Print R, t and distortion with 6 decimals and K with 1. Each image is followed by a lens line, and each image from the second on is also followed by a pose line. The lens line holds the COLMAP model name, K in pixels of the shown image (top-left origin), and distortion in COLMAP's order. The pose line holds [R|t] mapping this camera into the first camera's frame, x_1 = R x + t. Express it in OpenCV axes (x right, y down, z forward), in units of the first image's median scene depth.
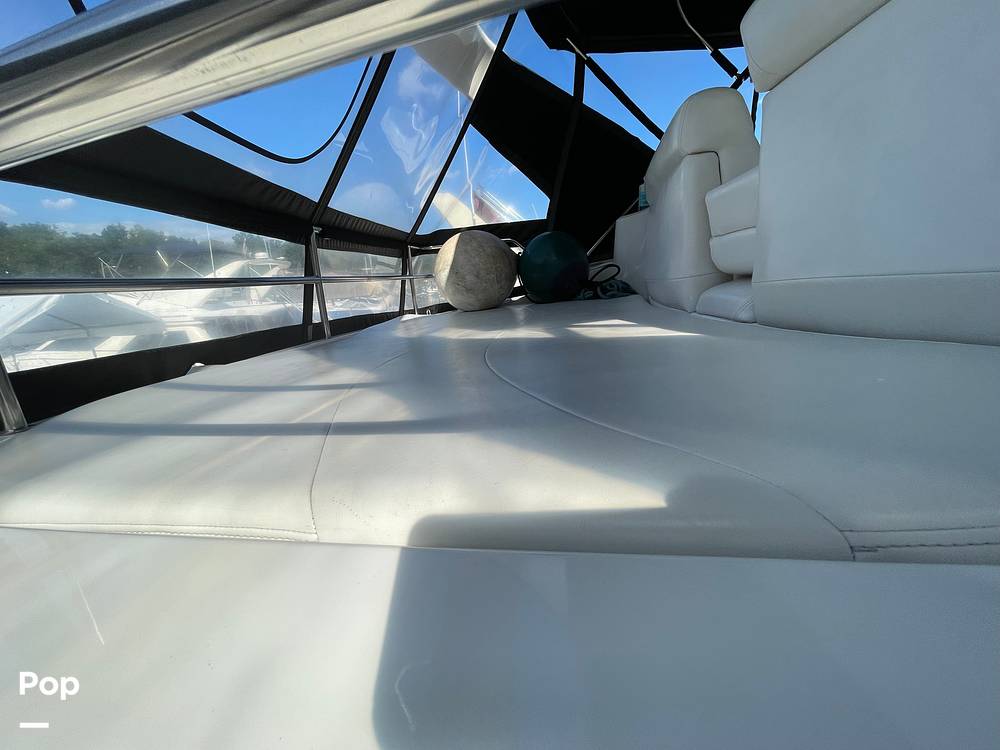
lens RADIAL K [[409.9, 0, 502.0], [0, 409.9, 366.6], [0, 0, 1]] dist [-0.000491, 0.005457]
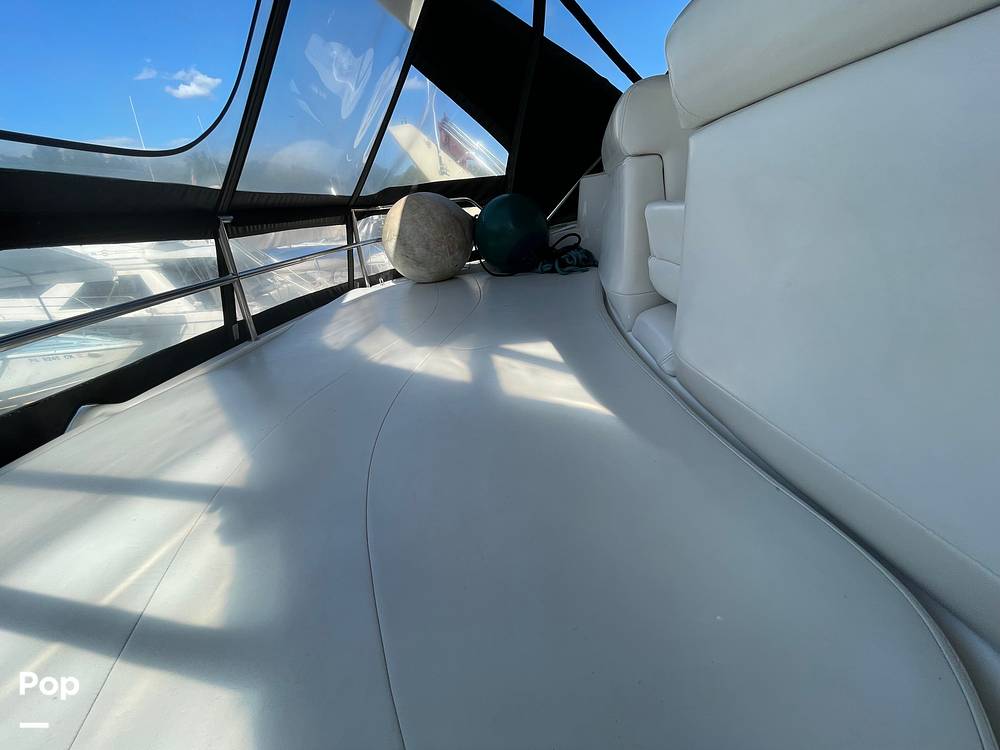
lens RADIAL K [[409.9, 0, 502.0], [0, 409.9, 366.6], [0, 0, 1]] dist [-0.000491, 0.005457]
pose [[0.999493, -0.015196, 0.027989, 0.076644], [0.009931, 0.983719, 0.179438, -0.118394], [-0.030260, -0.179069, 0.983371, 0.037663]]
